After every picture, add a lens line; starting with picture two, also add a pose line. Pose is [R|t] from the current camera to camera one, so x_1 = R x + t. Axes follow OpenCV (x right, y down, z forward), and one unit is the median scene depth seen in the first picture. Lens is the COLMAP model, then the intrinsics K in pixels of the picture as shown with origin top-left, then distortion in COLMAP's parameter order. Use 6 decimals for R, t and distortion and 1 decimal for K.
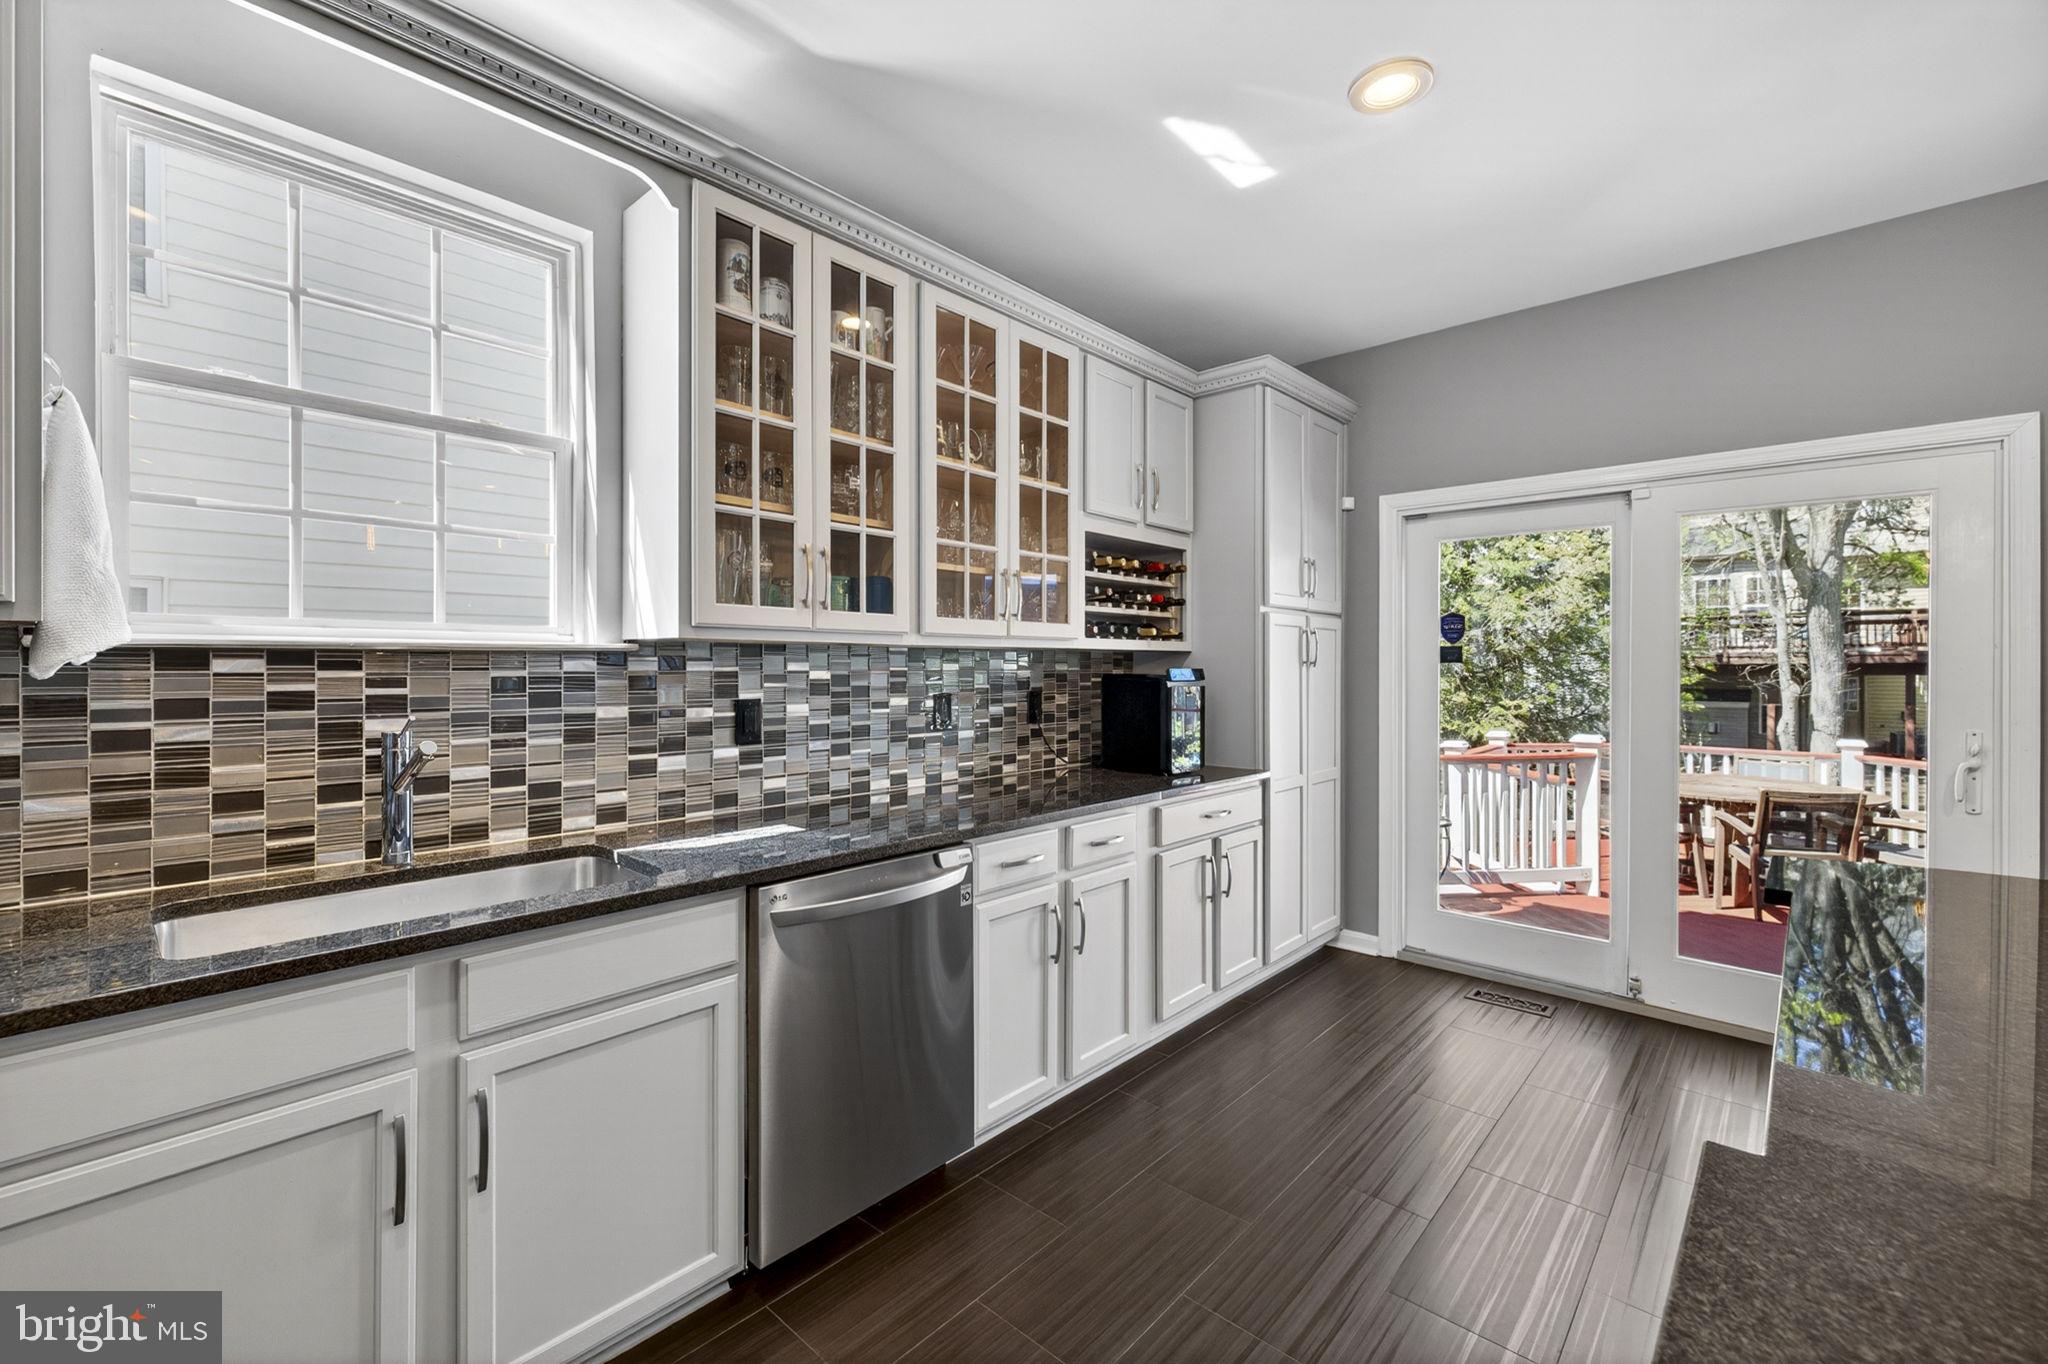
lens RADIAL K [[848.8, 0, 999.1], [0, 848.8, 651.8], [0, 0, 1]] dist [0.011303, -0.000682]
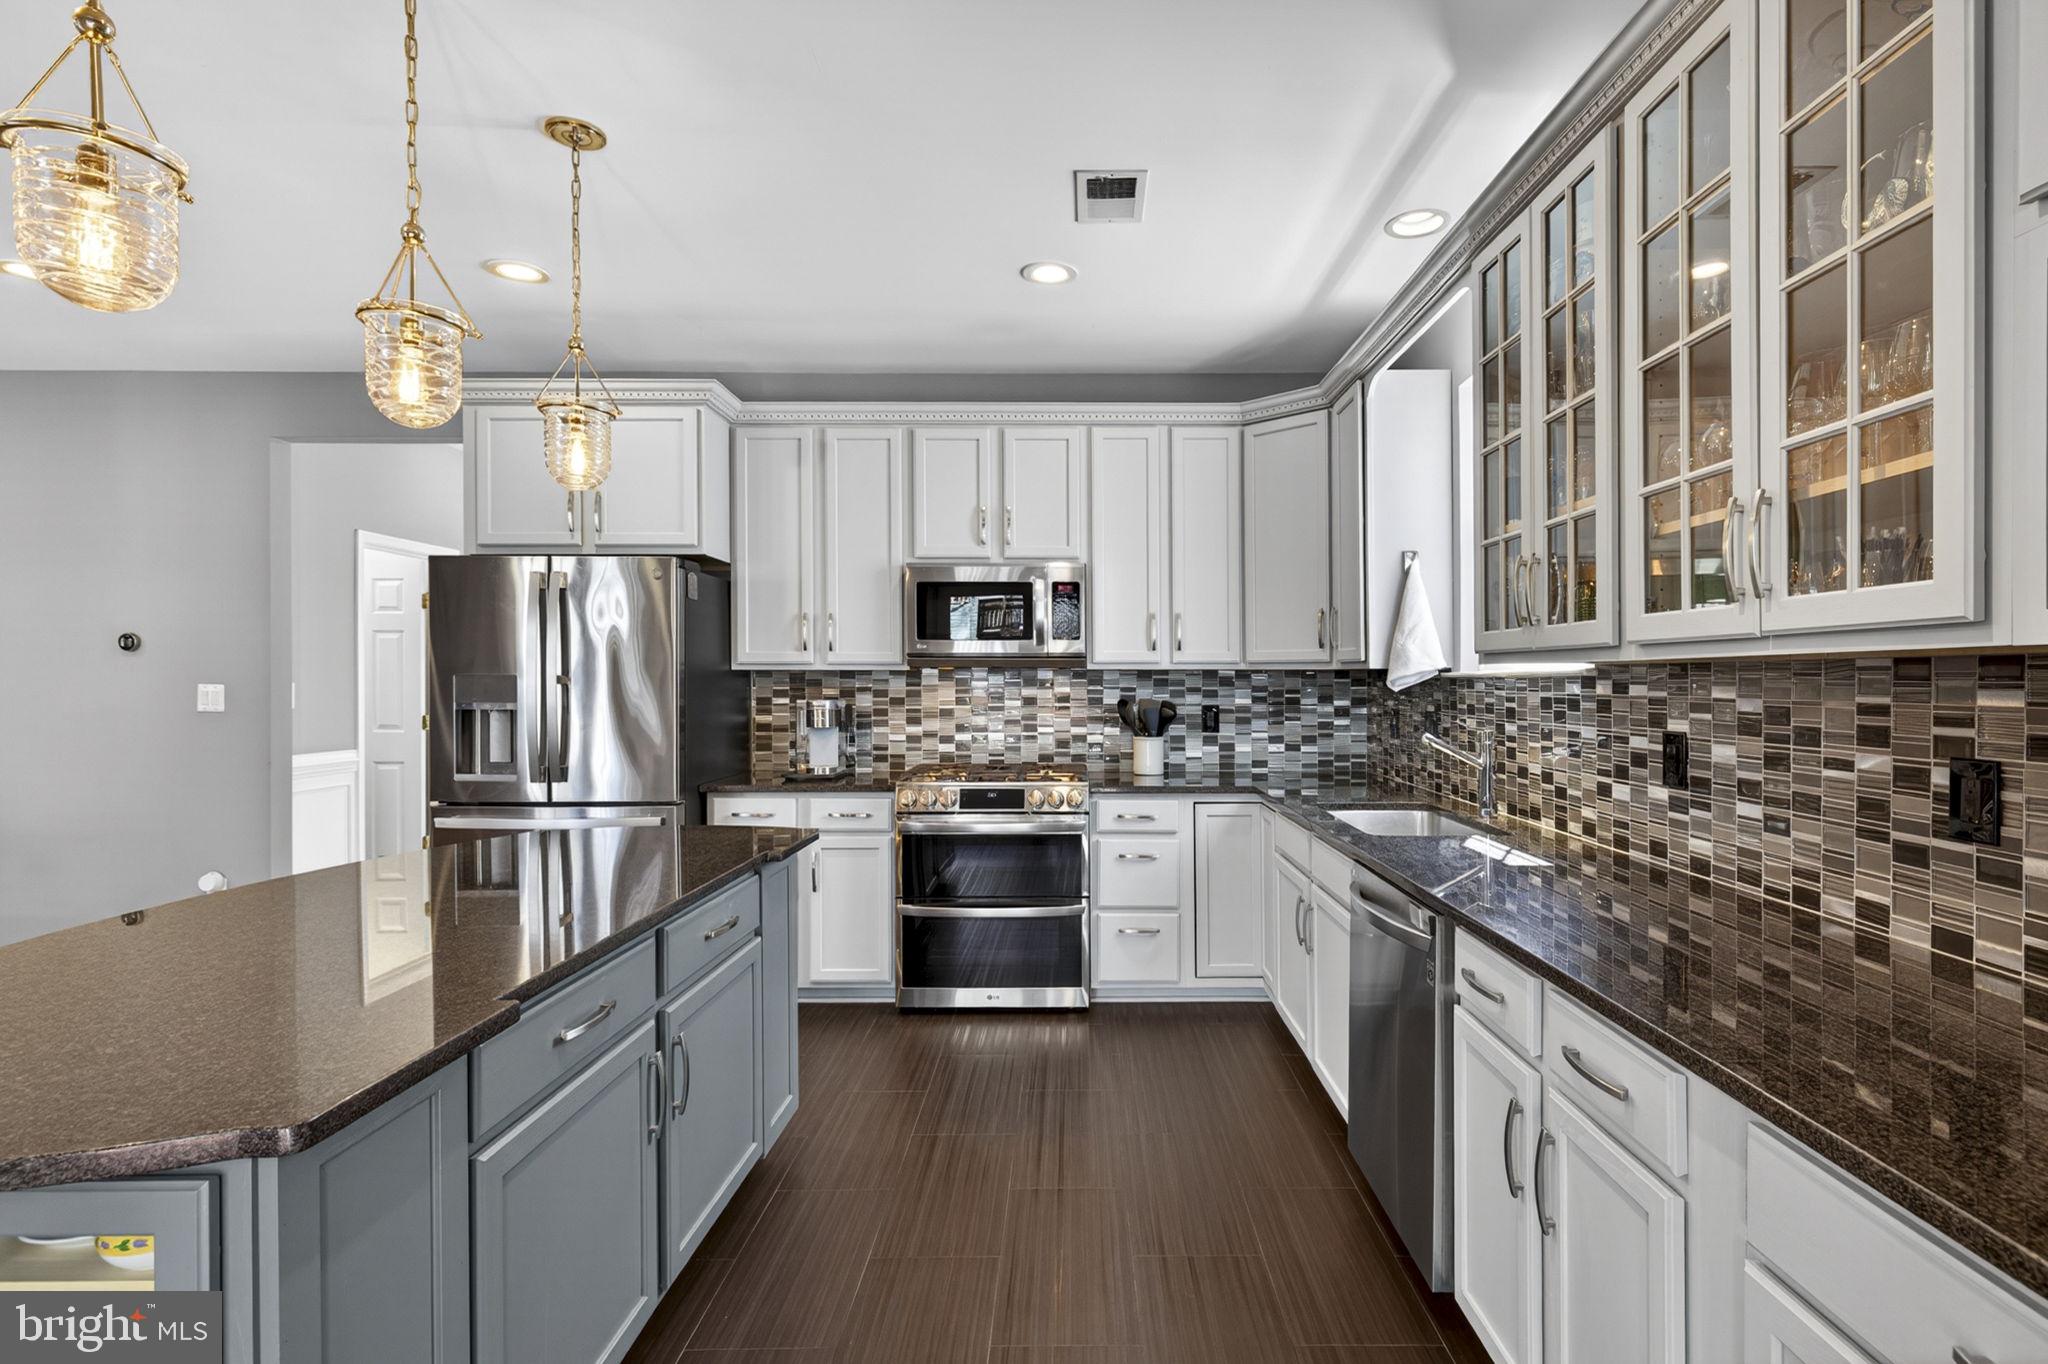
lens RADIAL K [[983.8, 0, 1021.4], [0, 983.8, 670.8], [0, 0, 1]] dist [0.002188, -0.001499]
pose [[-0.754574, -0.005082, -0.656196, 0.783456], [0.011370, 0.999719, -0.020816, 0.010553], [0.656117, -0.023168, -0.754304, 1.299869]]
